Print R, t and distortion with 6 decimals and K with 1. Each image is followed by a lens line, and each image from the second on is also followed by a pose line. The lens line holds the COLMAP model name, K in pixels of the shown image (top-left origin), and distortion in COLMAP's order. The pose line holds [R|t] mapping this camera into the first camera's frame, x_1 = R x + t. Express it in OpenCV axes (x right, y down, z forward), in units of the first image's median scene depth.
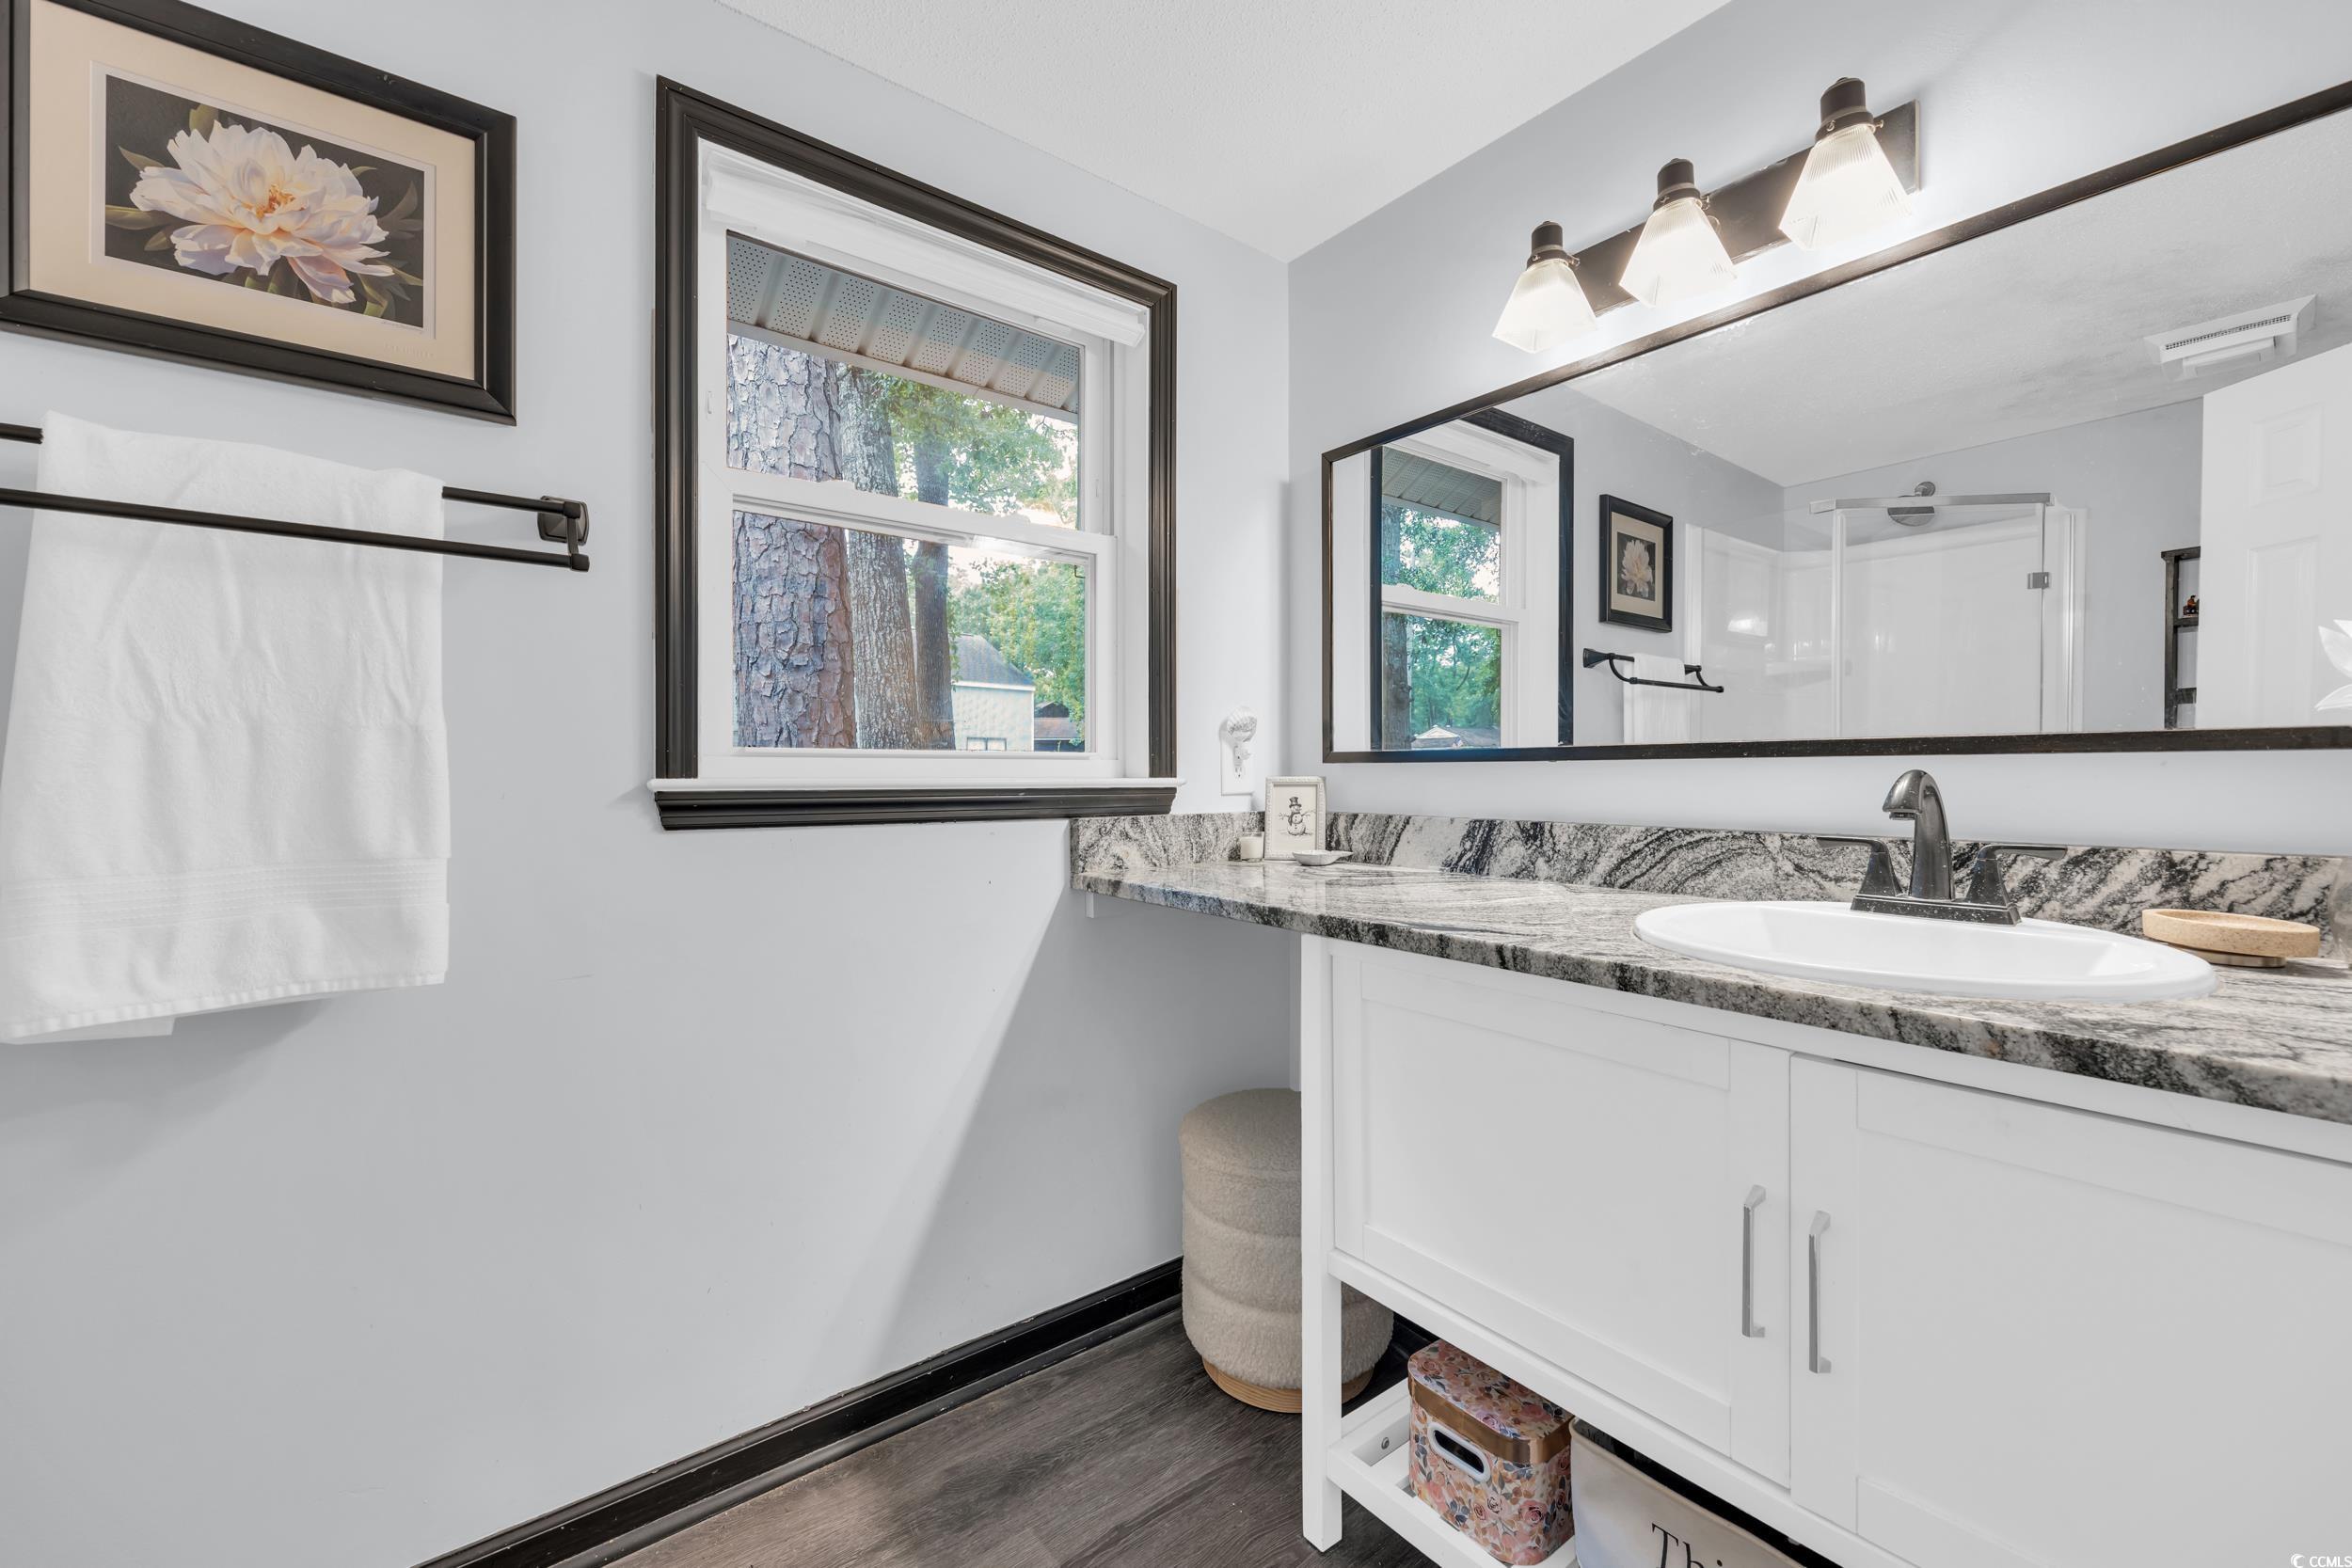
lens RADIAL K [[947.7, 0, 1176.0], [0, 947.7, 784.0], [0, 0, 1]] dist [0.001768, 0.000315]
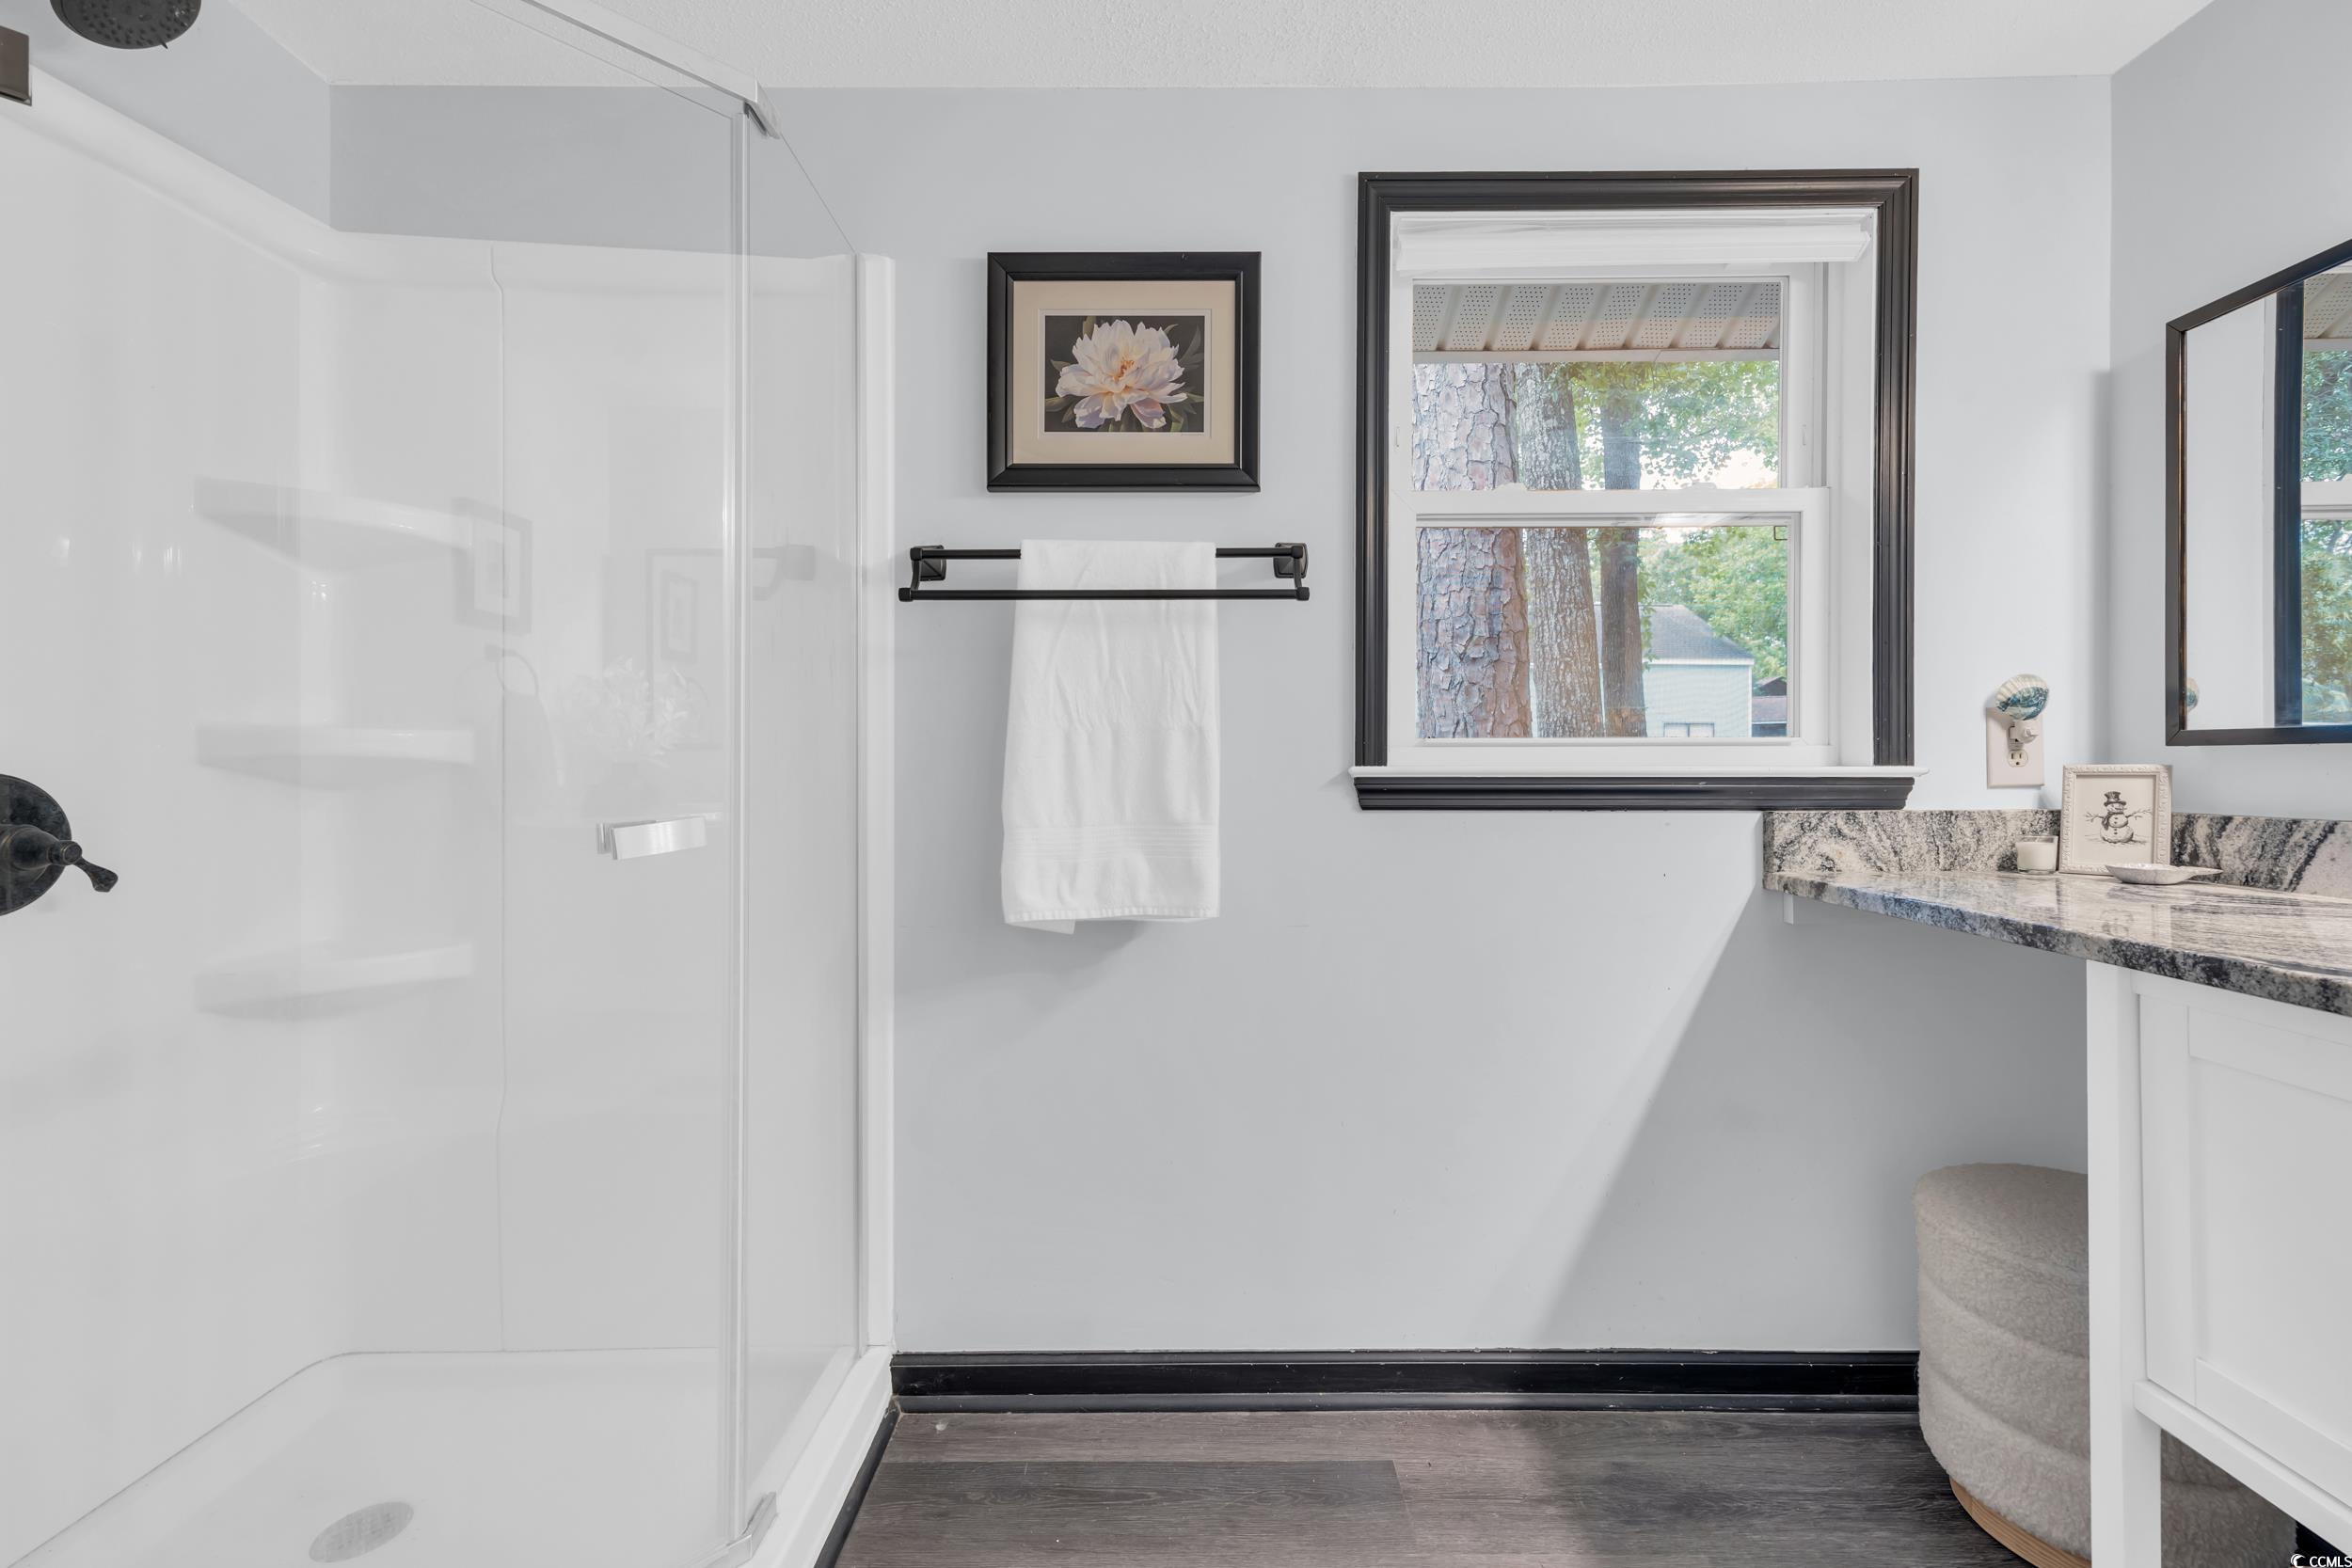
lens RADIAL K [[1004.1, 0, 1180.6], [0, 1004.1, 767.9], [0, 0, 1]] dist [0.001640, 0.000024]
pose [[0.786687, 0.000127, -0.617352, 0.045878], [-0.004978, 0.999969, -0.006138, 0.004301], [0.617332, 0.007901, 0.786663, -0.102156]]
